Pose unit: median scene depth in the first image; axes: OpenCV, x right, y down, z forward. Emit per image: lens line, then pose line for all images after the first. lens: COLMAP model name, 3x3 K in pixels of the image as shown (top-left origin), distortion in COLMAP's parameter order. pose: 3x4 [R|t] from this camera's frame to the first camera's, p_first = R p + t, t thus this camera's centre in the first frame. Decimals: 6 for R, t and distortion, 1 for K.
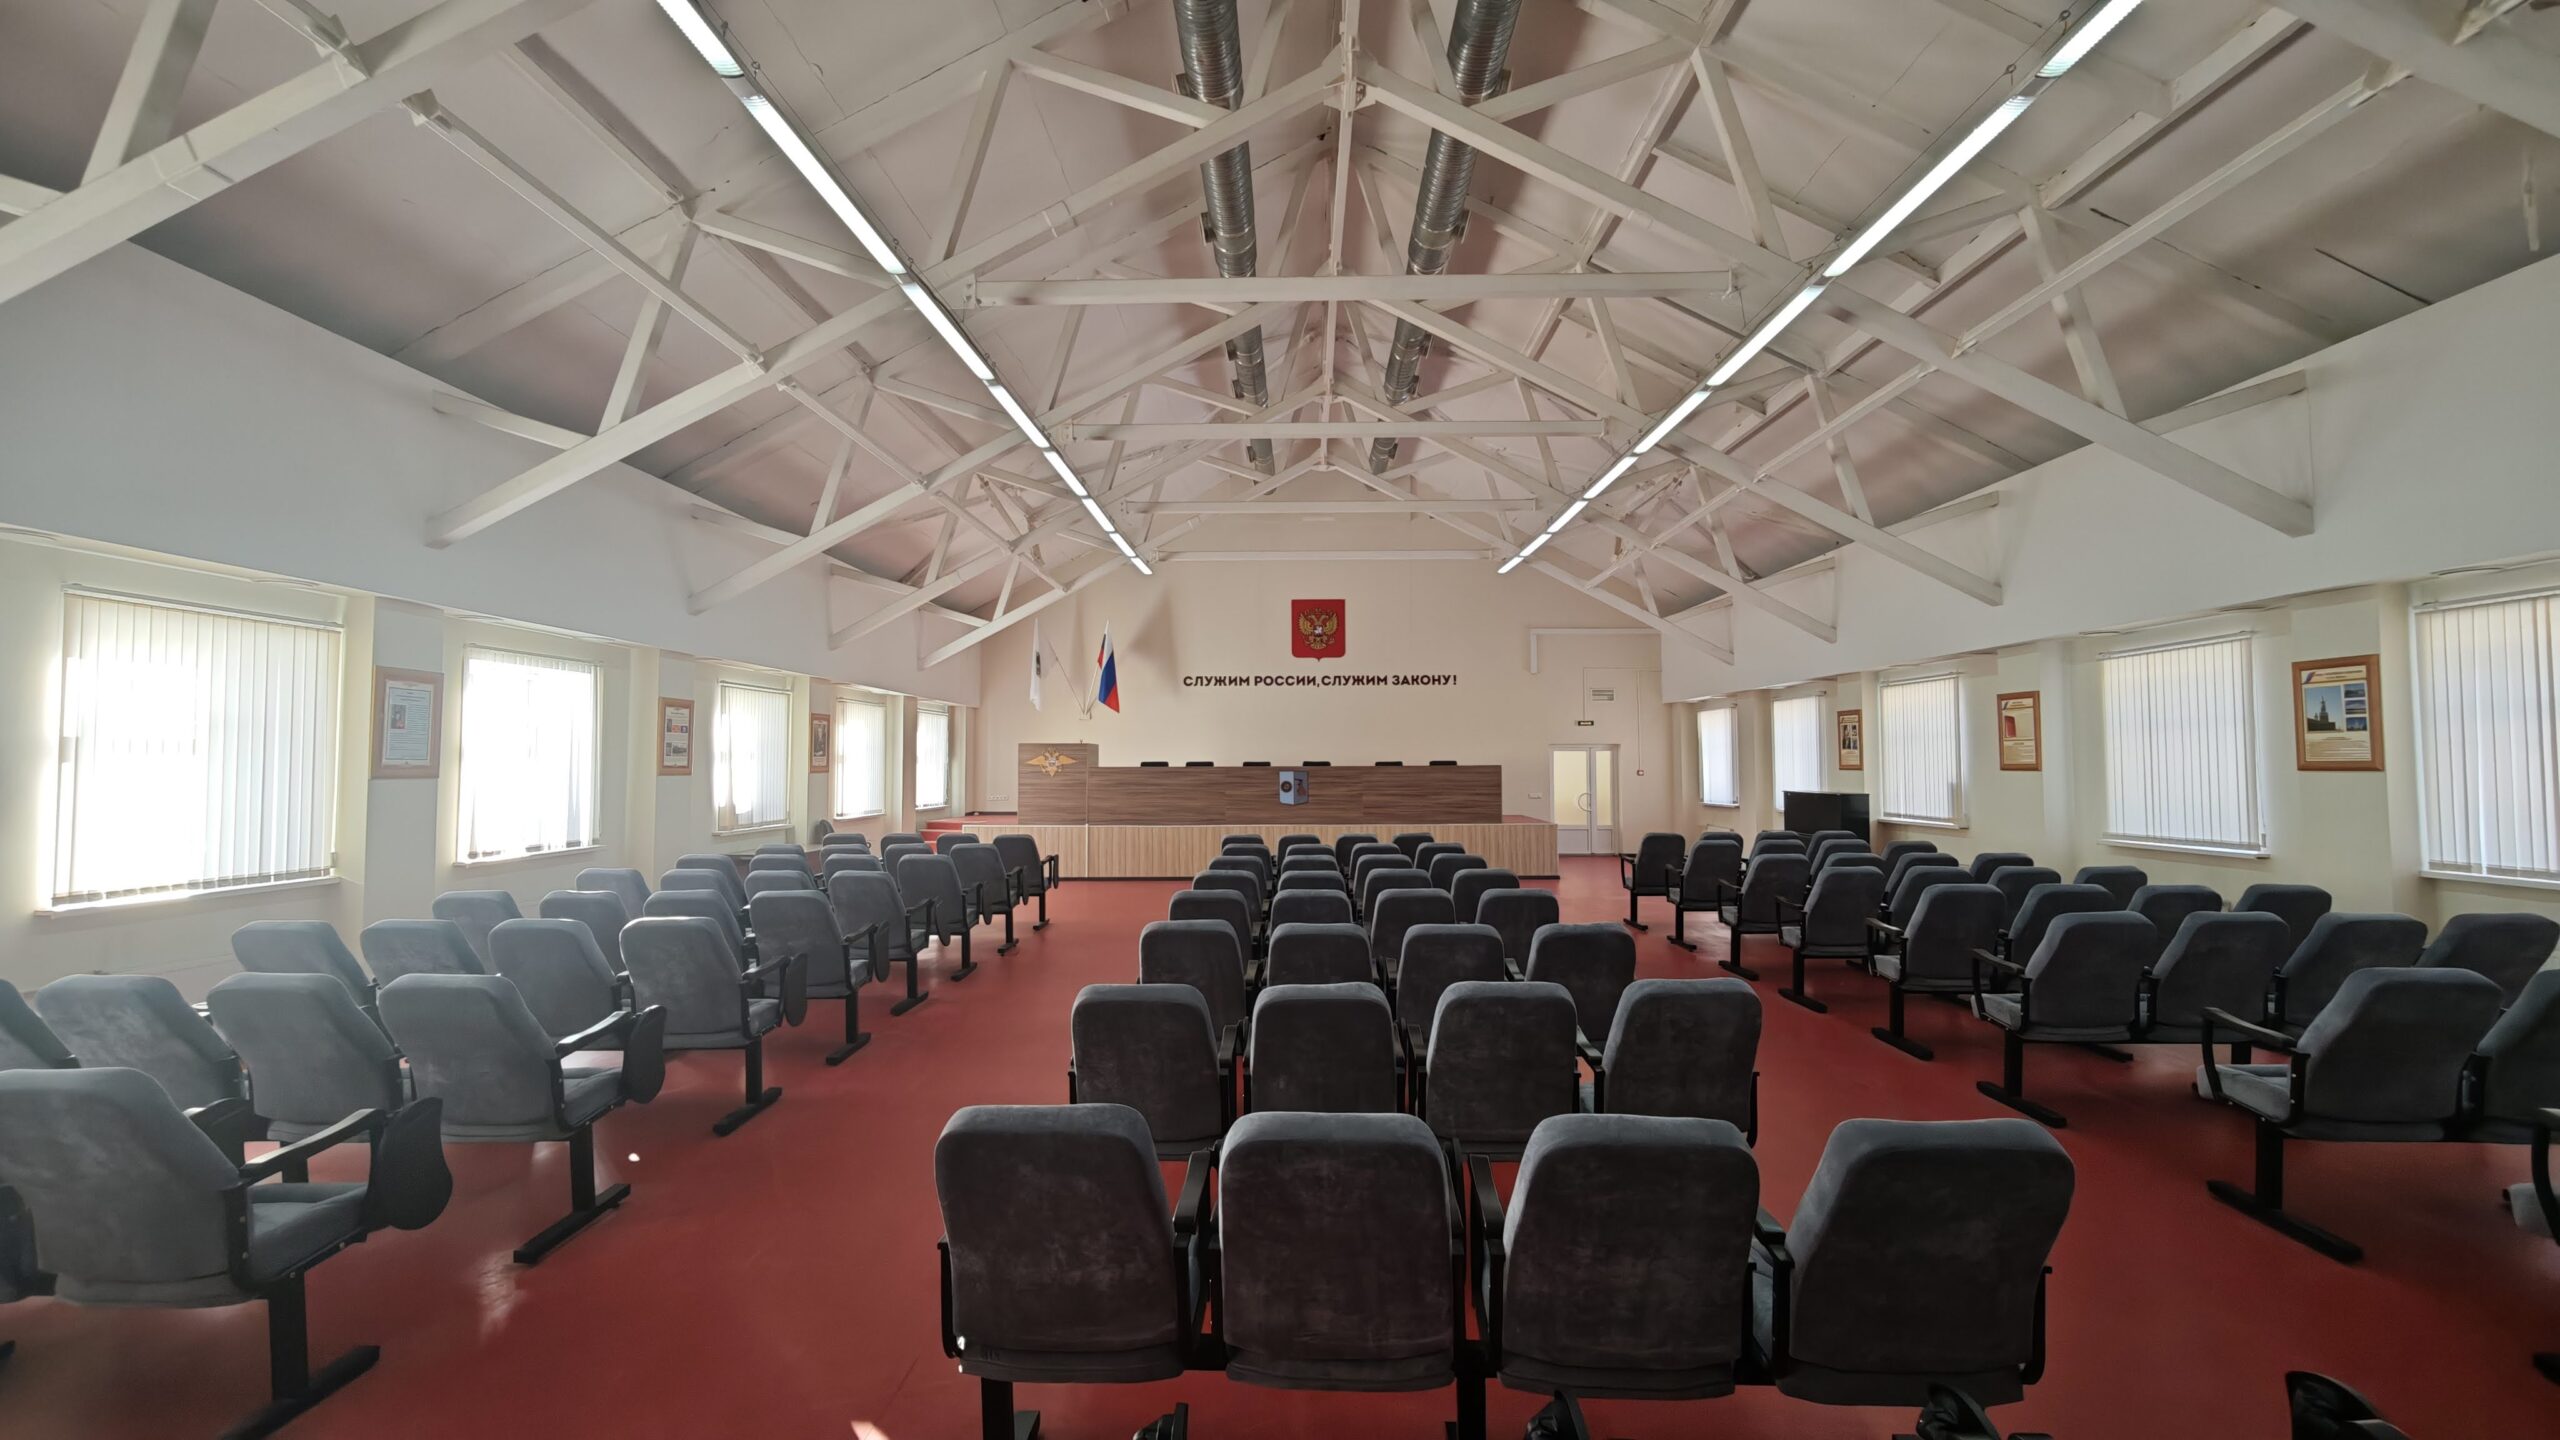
lens RADIAL K [[1067.1, 0, 1281.5], [0, 1067.1, 715.8], [0, 0, 1]] dist [-0.011174, 0.002213]
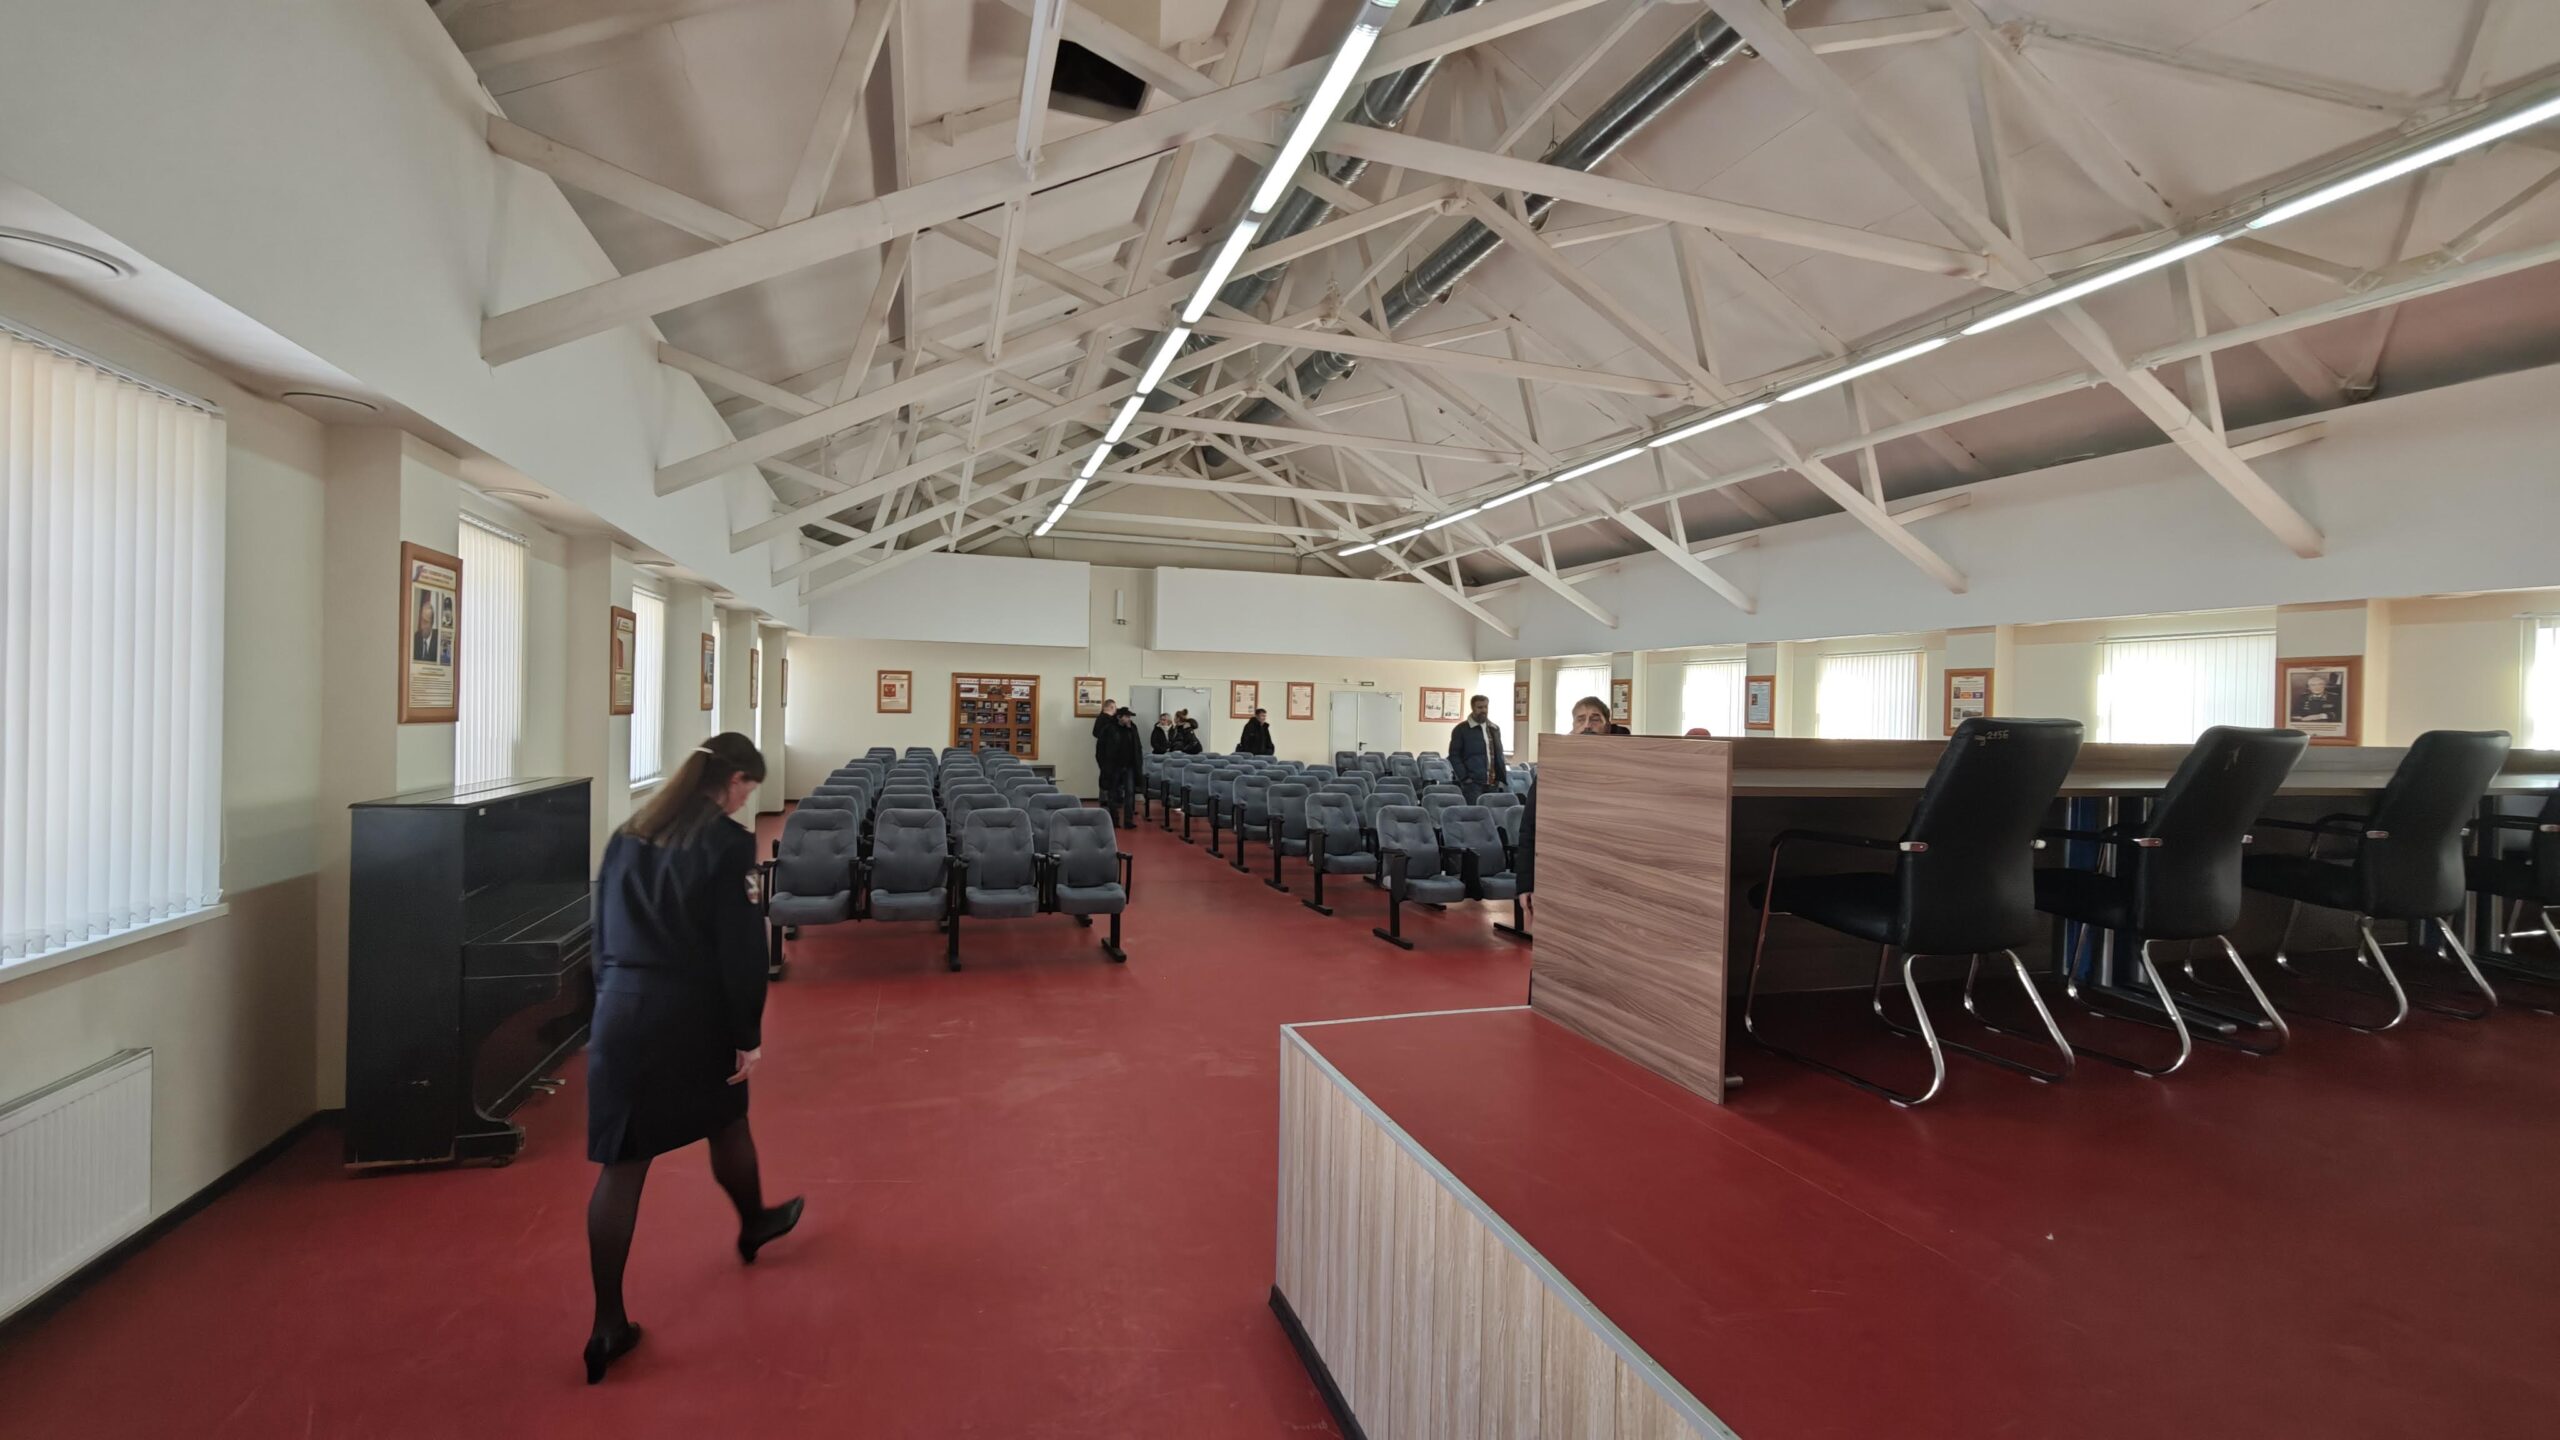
lens RADIAL K [[1067.1, 0, 1285.4], [0, 1067.1, 715.1], [0, 0, 1]] dist [-0.011174, 0.002213]
pose [[-0.941985, -0.014760, -0.335329, 0.312227], [-0.002192, 0.999282, -0.037829, 0.048089], [0.335647, -0.034899, -0.941341, 1.119640]]
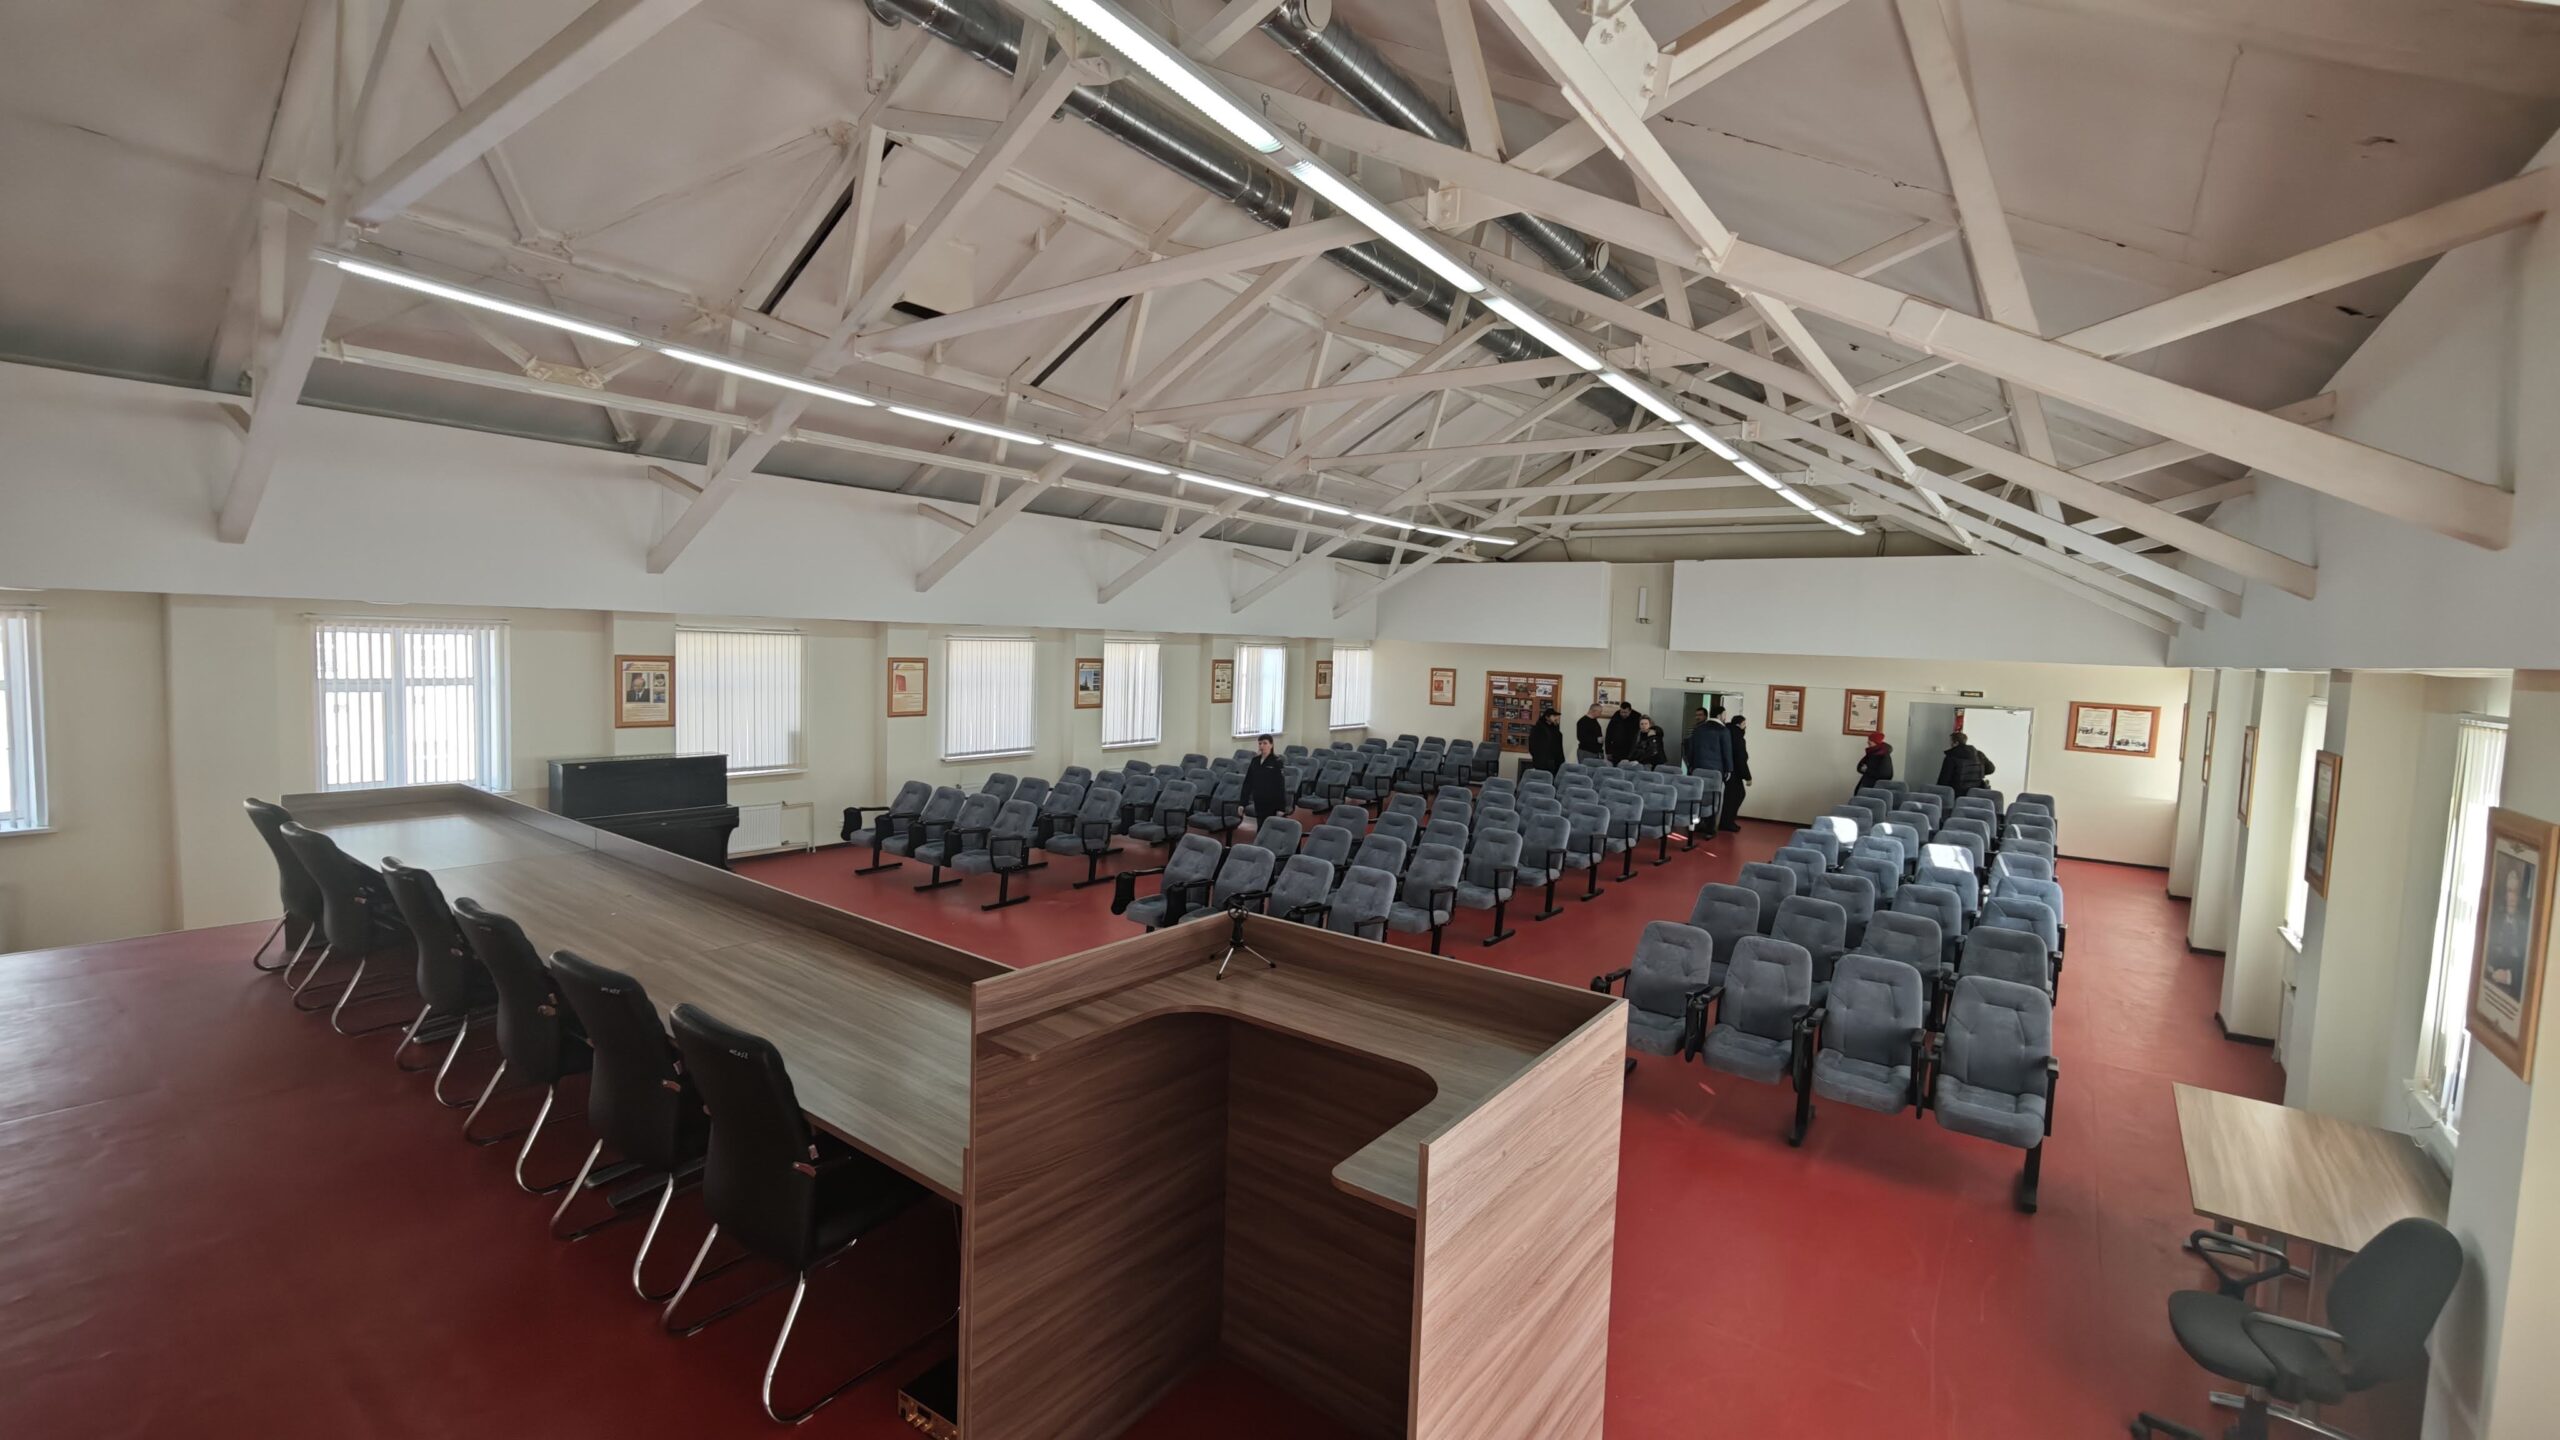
lens RADIAL K [[1067.1, 0, 1284.5], [0, 1067.1, 719.1], [0, 0, 1]] dist [-0.011174, 0.002213]
pose [[-0.813738, -0.070032, 0.576997, -0.275239], [-0.061461, 0.997517, 0.034393, -0.012359], [-0.577973, -0.007477, -0.816022, 1.094447]]
